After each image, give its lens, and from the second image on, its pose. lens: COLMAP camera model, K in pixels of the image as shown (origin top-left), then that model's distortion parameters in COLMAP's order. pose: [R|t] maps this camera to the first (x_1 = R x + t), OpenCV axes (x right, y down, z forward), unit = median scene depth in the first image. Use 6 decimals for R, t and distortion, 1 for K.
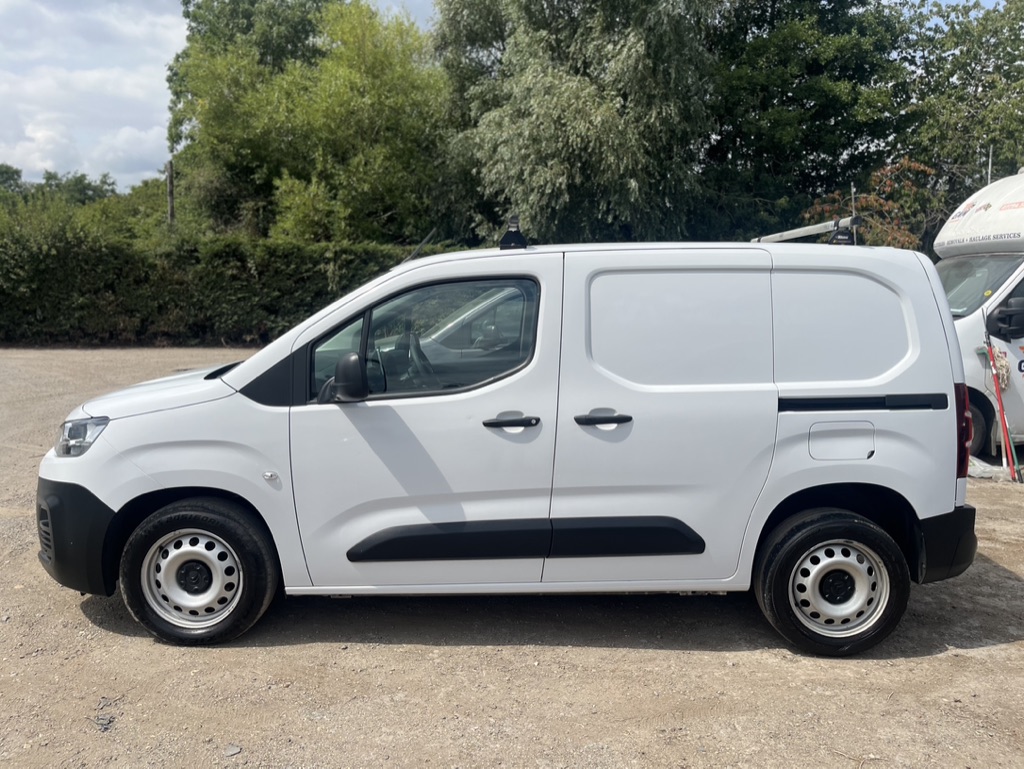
lens RADIAL K [[772.7, 0, 515.9], [0, 772.7, 387.6], [0, 0, 1]] dist [0.062113, -0.094538]
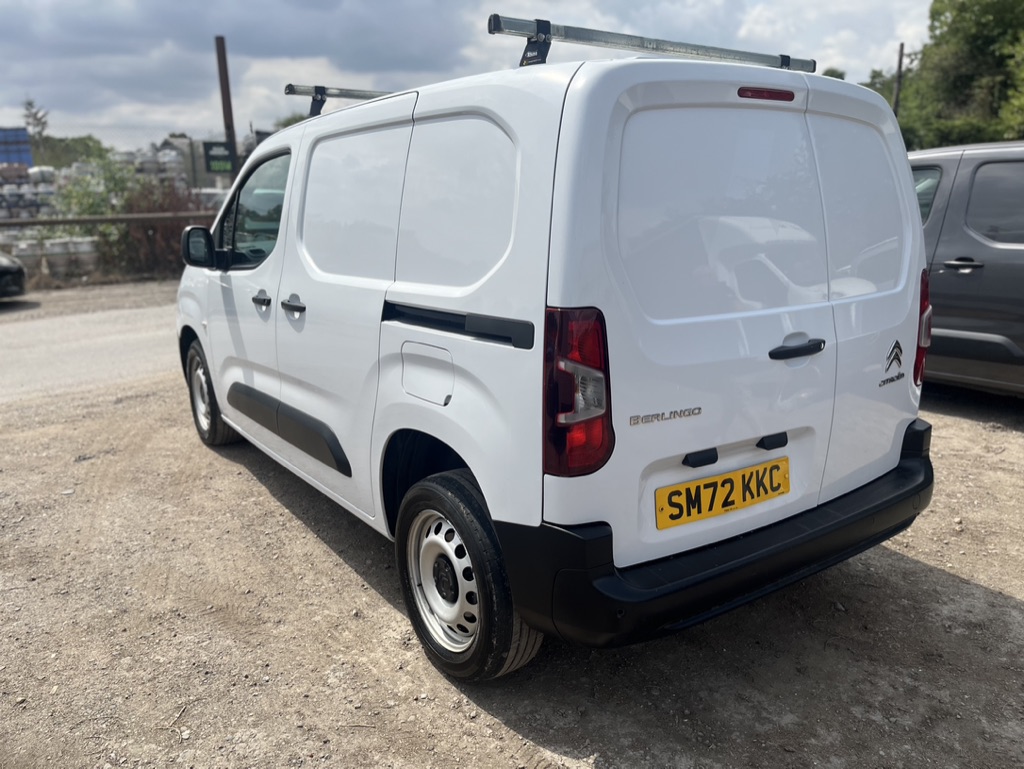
lens RADIAL K [[772.7, 0, 515.9], [0, 772.7, 387.6], [0, 0, 1]] dist [0.062113, -0.094538]
pose [[0.570770, 0.182318, -0.800614, 0.972007], [-0.080447, 0.982764, 0.166445, -0.037137], [0.817160, -0.030595, 0.575599, 0.645011]]
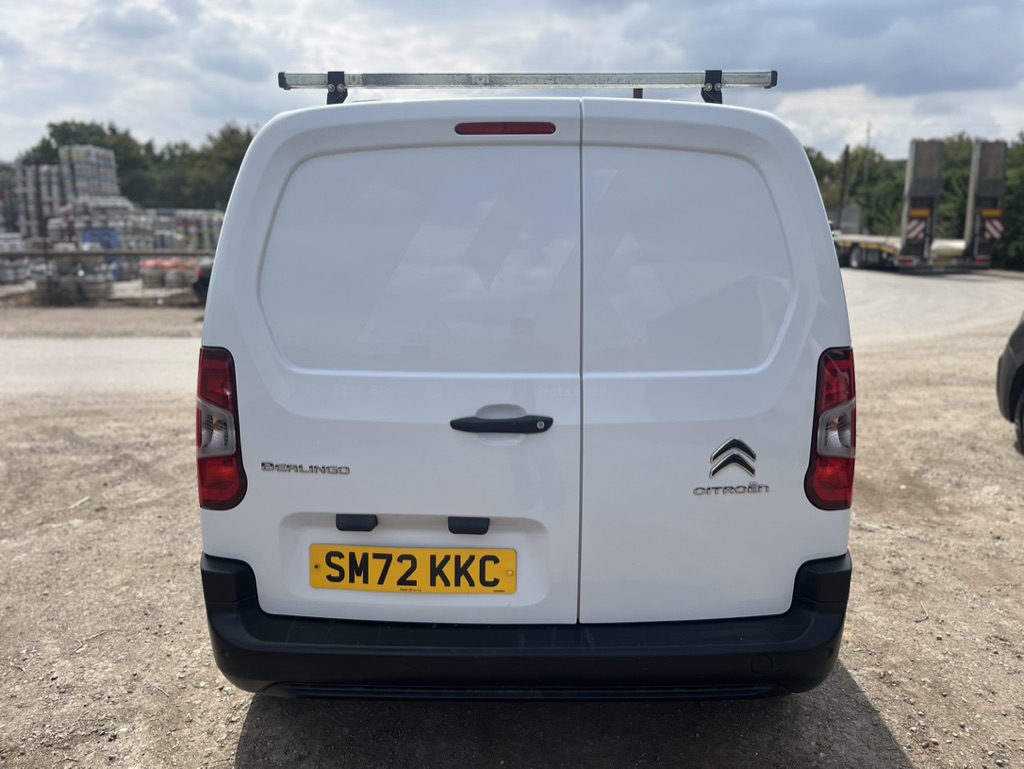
lens RADIAL K [[772.7, 0, 515.9], [0, 772.7, 387.6], [0, 0, 1]] dist [0.062113, -0.094538]
pose [[-0.009148, 0.186991, -0.982319, 1.109561], [-0.113484, 0.975819, 0.186810, -0.106092], [0.993498, 0.113187, 0.012294, 1.197196]]
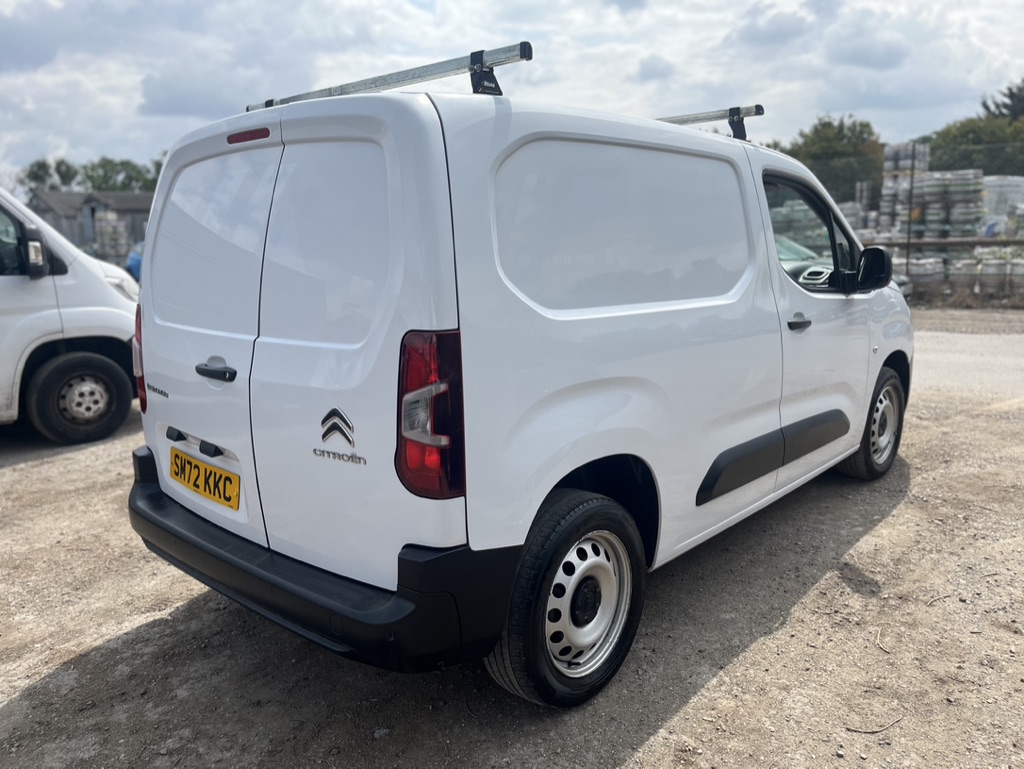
lens RADIAL K [[772.7, 0, 515.9], [0, 772.7, 387.6], [0, 0, 1]] dist [0.062113, -0.094538]
pose [[-0.675414, 0.148601, -0.722312, 0.906690], [-0.066173, 0.963322, 0.260060, -0.161816], [0.734464, 0.223446, -0.640808, 1.828678]]
